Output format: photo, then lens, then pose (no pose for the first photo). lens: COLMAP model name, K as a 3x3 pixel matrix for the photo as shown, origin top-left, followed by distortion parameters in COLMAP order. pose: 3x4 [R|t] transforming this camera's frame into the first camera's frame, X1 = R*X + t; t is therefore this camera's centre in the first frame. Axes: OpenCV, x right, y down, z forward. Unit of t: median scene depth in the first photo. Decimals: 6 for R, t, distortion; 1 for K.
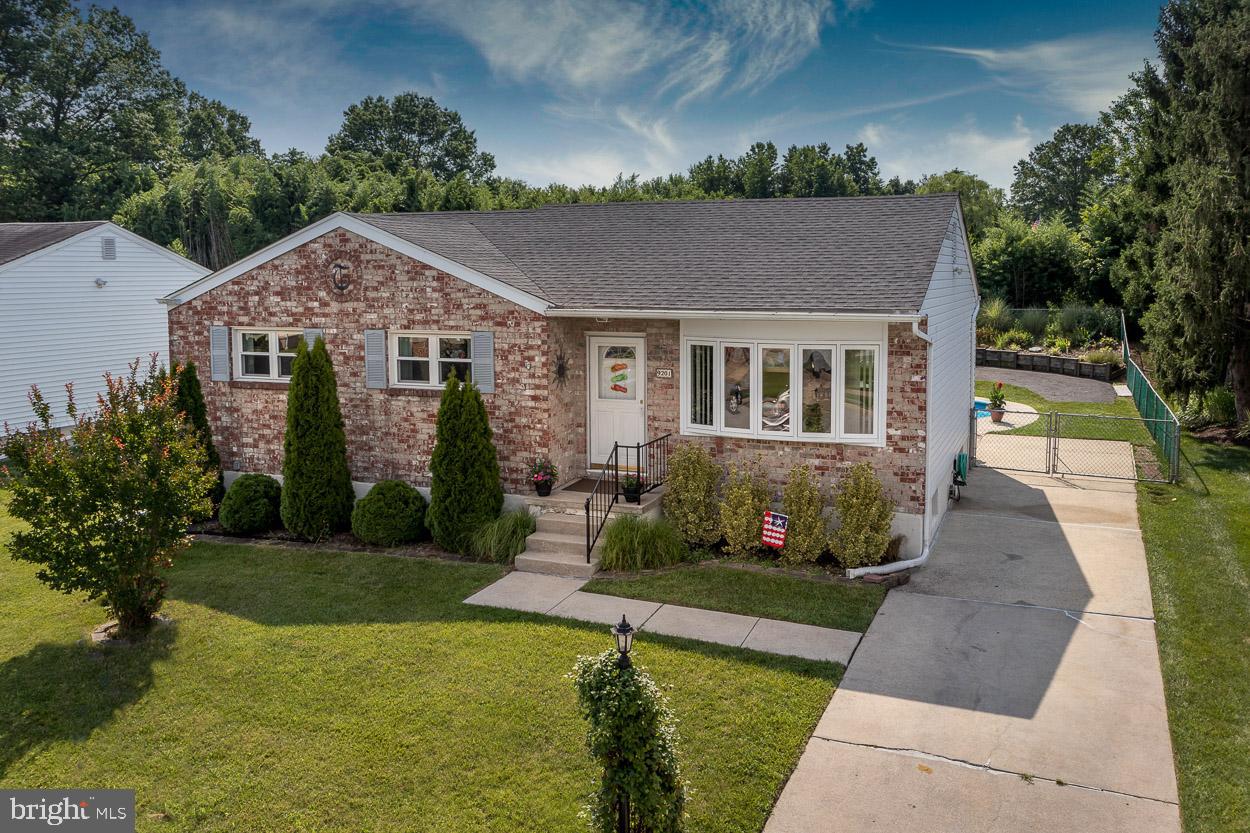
lens RADIAL K [[1040.2, 0, 630.6], [0, 1040.2, 398.3], [0, 0, 1]] dist [0.008183, -0.000680]
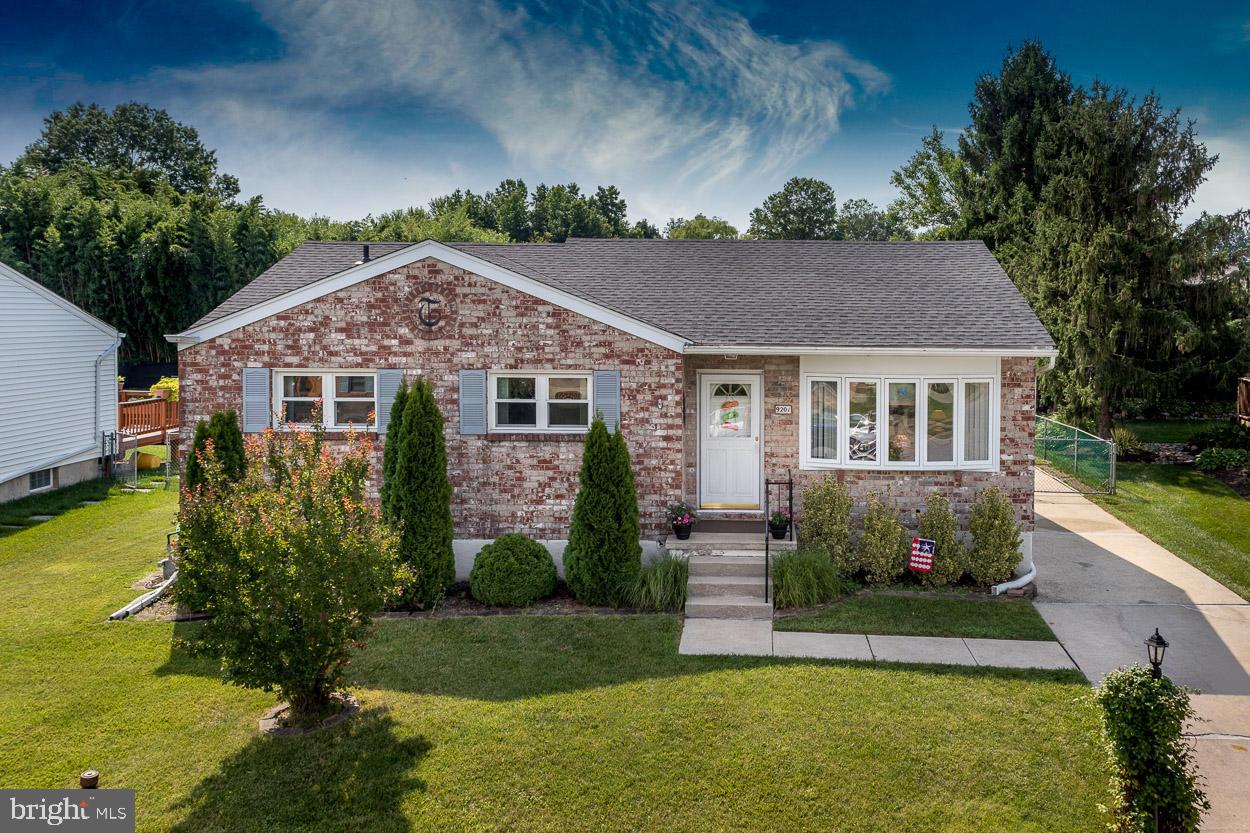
lens RADIAL K [[1058.0, 0, 709.4], [0, 1058.0, 393.9], [0, 0, 1]] dist [0.005058, 0.006477]
pose [[0.934845, -0.019308, 0.354530, -0.394295], [0.034511, 0.998734, -0.036609, -0.003948], [-0.353374, 0.046459, 0.934328, 0.064293]]
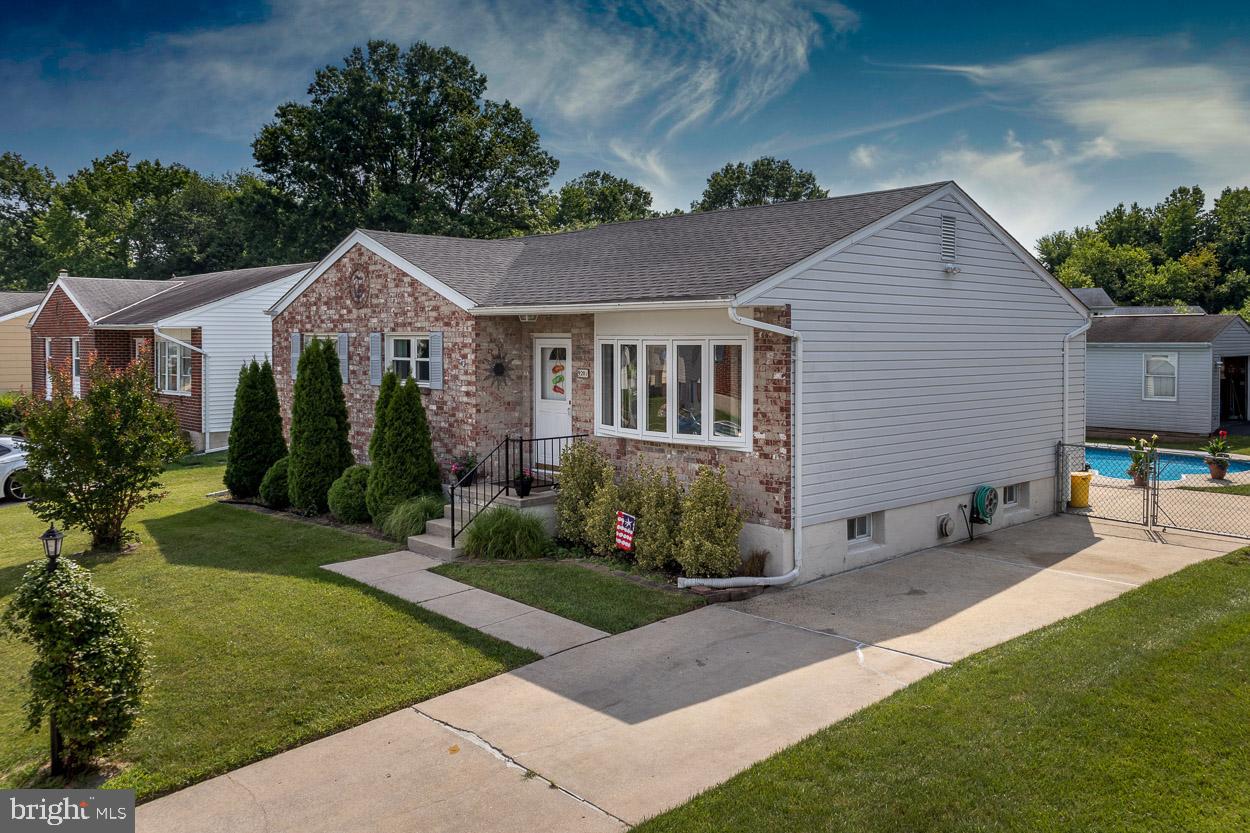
lens RADIAL K [[1018.0, 0, 625.0], [0, 1018.0, 416.5], [0, 0, 1]] dist [0.006105, 0.002182]
pose [[0.905210, 0.035892, -0.423445, 0.478730], [-0.055849, 0.997832, -0.034811, 0.048690], [0.421278, 0.055160, 0.905253, 0.132892]]
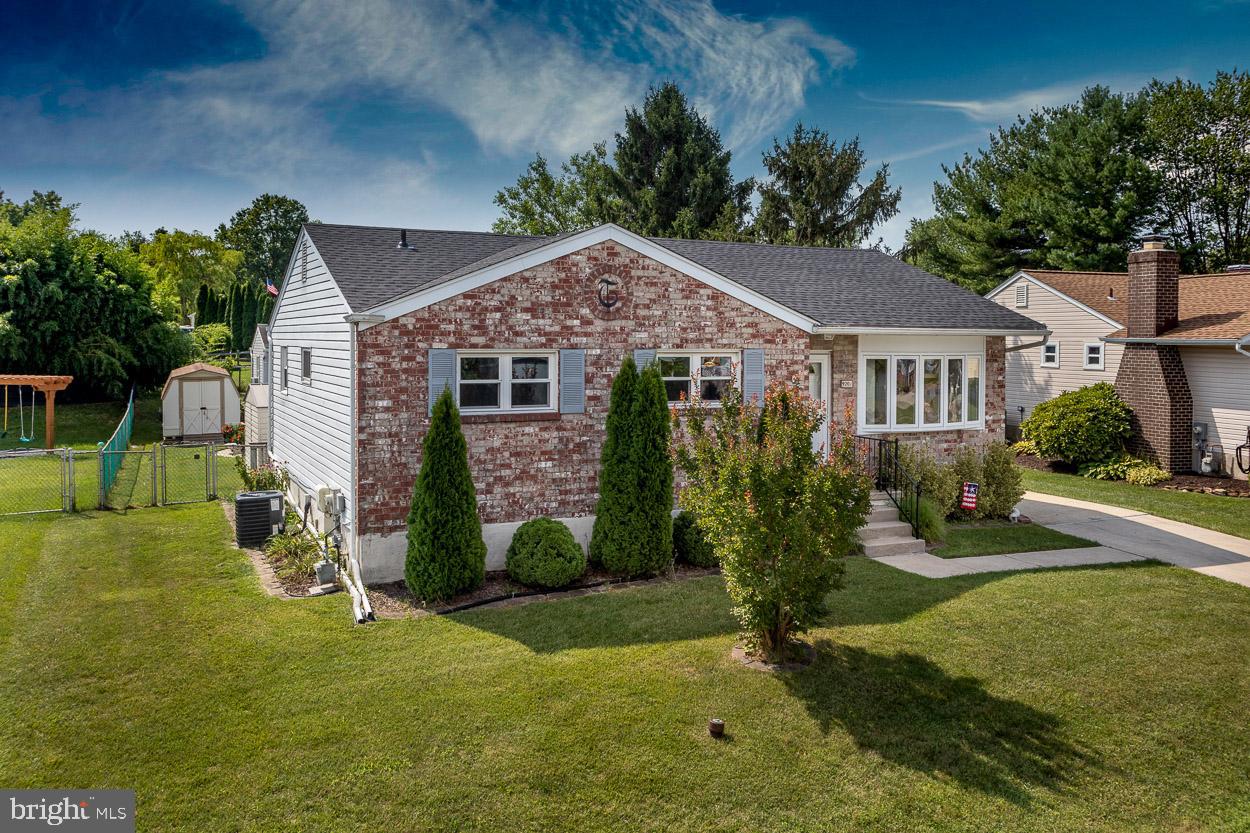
lens RADIAL K [[1018.0, 0, 625.0], [0, 1018.0, 416.5], [0, 0, 1]] dist [0.006105, 0.002182]
pose [[0.675299, -0.049753, 0.735864, -0.981459], [0.083549, 0.996460, -0.009300, 0.002614], [-0.732797, 0.067761, 0.677065, 0.399958]]
